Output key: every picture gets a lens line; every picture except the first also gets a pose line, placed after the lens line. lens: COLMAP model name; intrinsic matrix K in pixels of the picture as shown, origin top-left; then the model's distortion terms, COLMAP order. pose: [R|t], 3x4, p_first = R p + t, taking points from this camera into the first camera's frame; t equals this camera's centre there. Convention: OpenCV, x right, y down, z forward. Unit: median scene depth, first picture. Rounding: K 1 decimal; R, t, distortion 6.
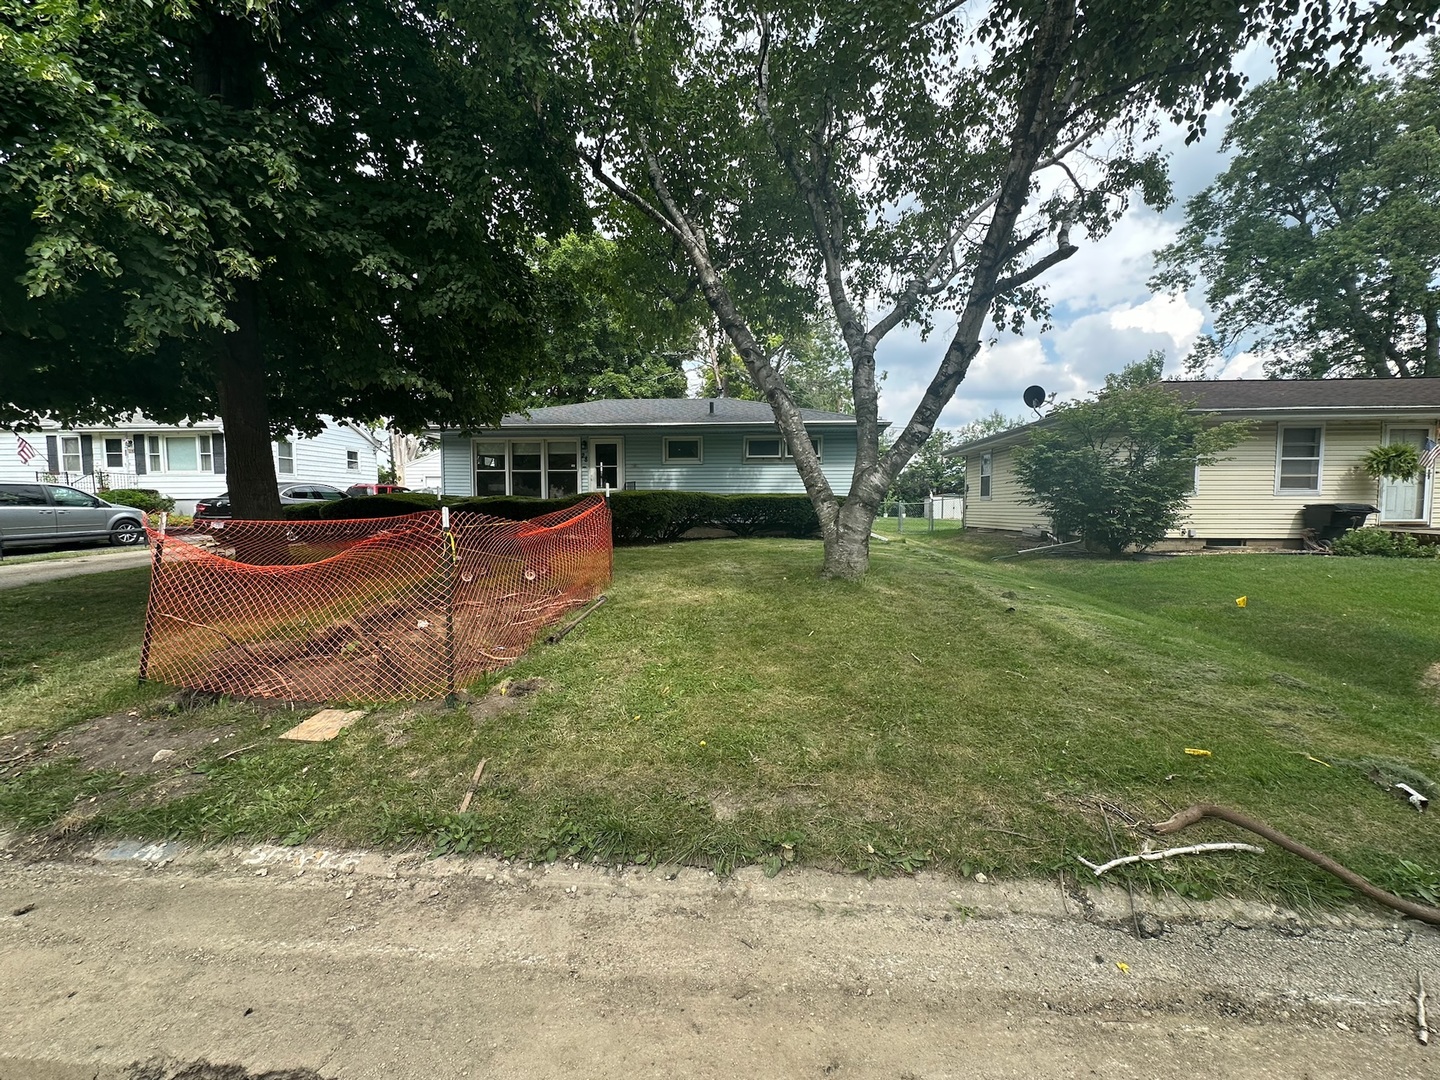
lens RADIAL K [[573.1, 0, 720.4], [0, 573.1, 540.7], [0, 0, 1]] dist [-0.002474, 0.000982]
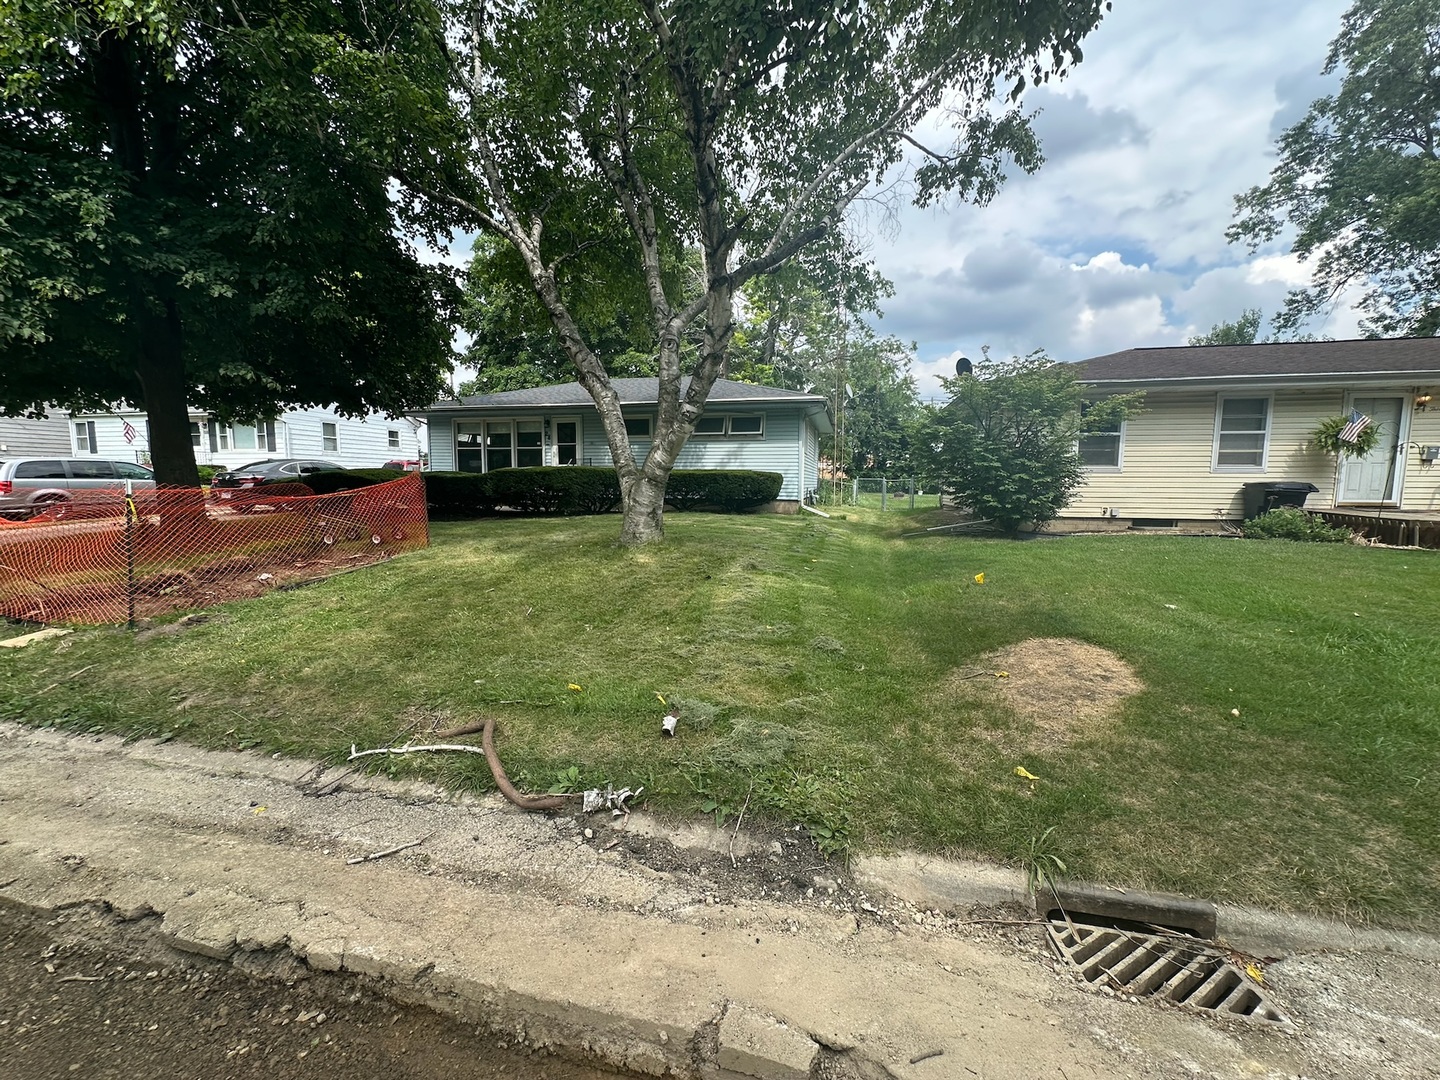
lens RADIAL K [[573.1, 0, 711.4], [0, 573.1, 538.3], [0, 0, 1]] dist [-0.002474, 0.000982]
pose [[0.989381, 0.019435, -0.144041, 0.303478], [-0.014187, 0.999201, 0.037377, 0.003158], [0.144652, -0.034937, 0.988866, -0.029377]]
